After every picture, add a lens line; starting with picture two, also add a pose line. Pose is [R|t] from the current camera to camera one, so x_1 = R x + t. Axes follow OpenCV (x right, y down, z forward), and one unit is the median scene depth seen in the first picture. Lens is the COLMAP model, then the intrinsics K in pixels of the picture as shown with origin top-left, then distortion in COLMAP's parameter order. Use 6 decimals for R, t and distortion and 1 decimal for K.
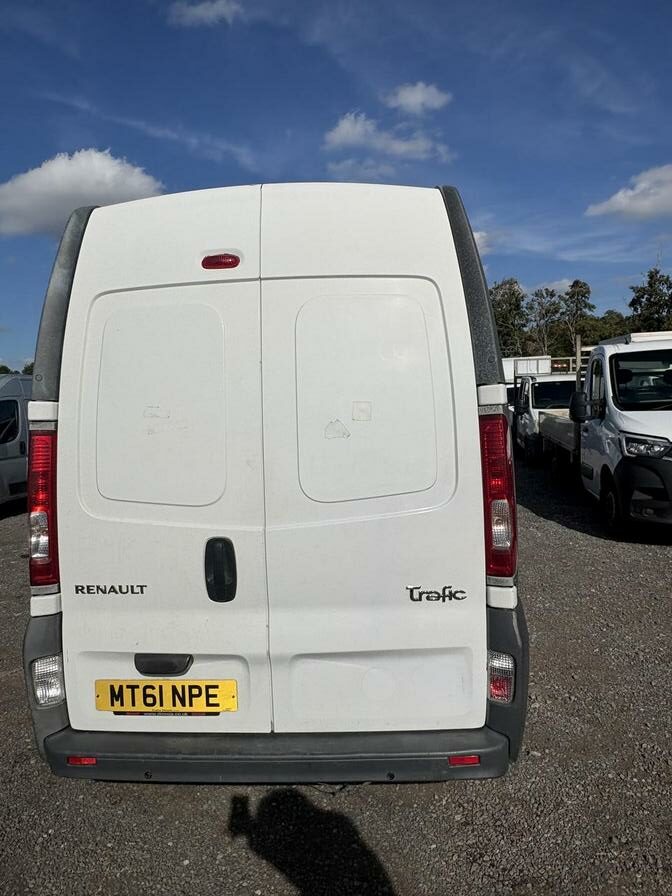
lens RADIAL K [[617.3, 0, 336.0], [0, 617.3, 448.0], [0, 0, 1]] dist [0.002629, -0.001484]
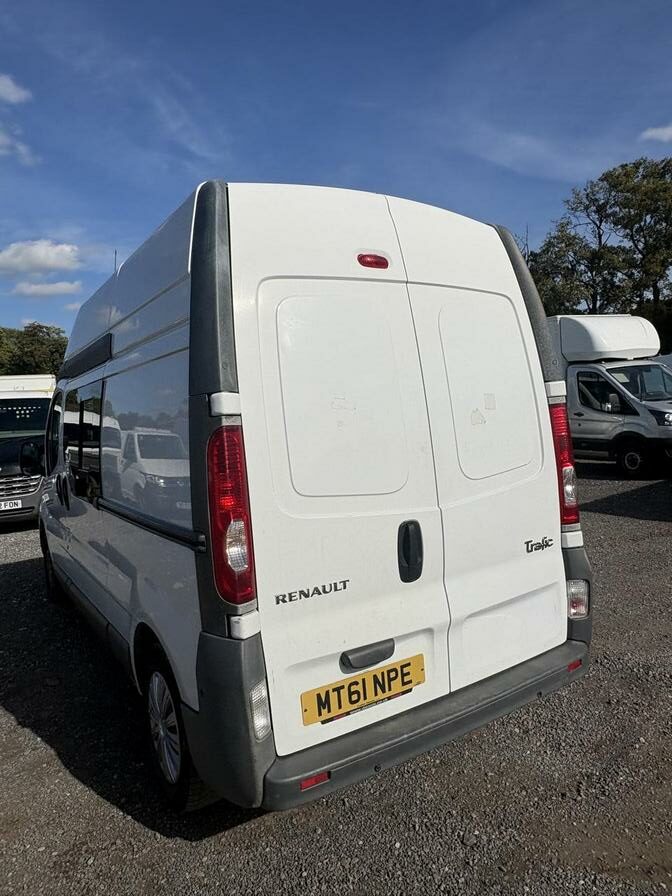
lens RADIAL K [[615.8, 0, 357.4], [0, 615.8, 449.0], [0, 0, 1]] dist [-0.002009, -0.001298]
pose [[0.795144, -0.050293, 0.604332, -0.870311], [0.069742, 0.997527, -0.008748, 0.024538], [-0.602397, 0.049103, 0.796685, 0.200391]]
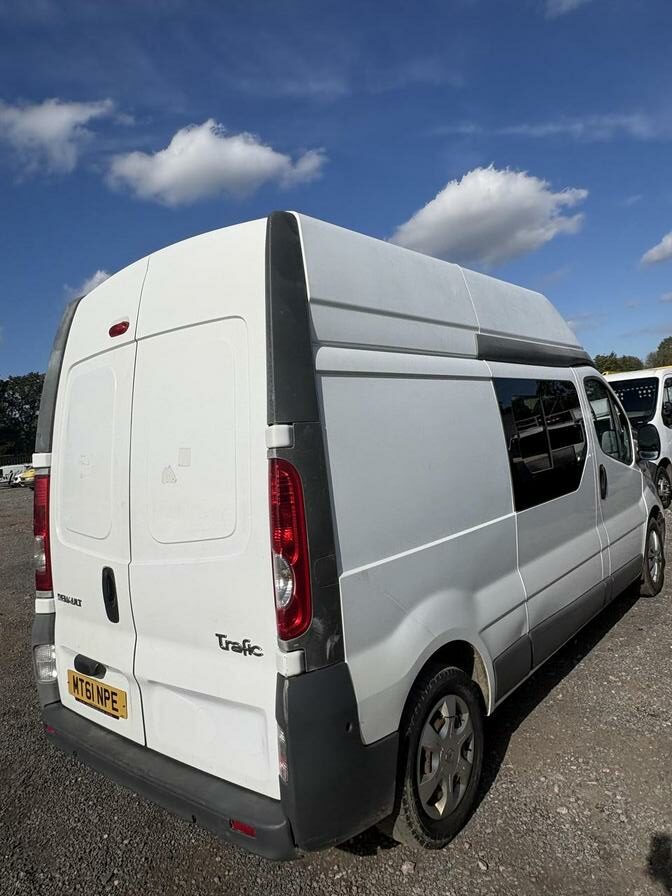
lens RADIAL K [[617.3, 0, 336.0], [0, 617.3, 448.0], [0, 0, 1]] dist [0.002629, -0.001484]
pose [[0.798802, -0.028035, -0.600941, 0.847775], [0.026380, 0.999585, -0.011568, -0.054637], [0.601016, -0.006612, 0.799210, 0.316761]]
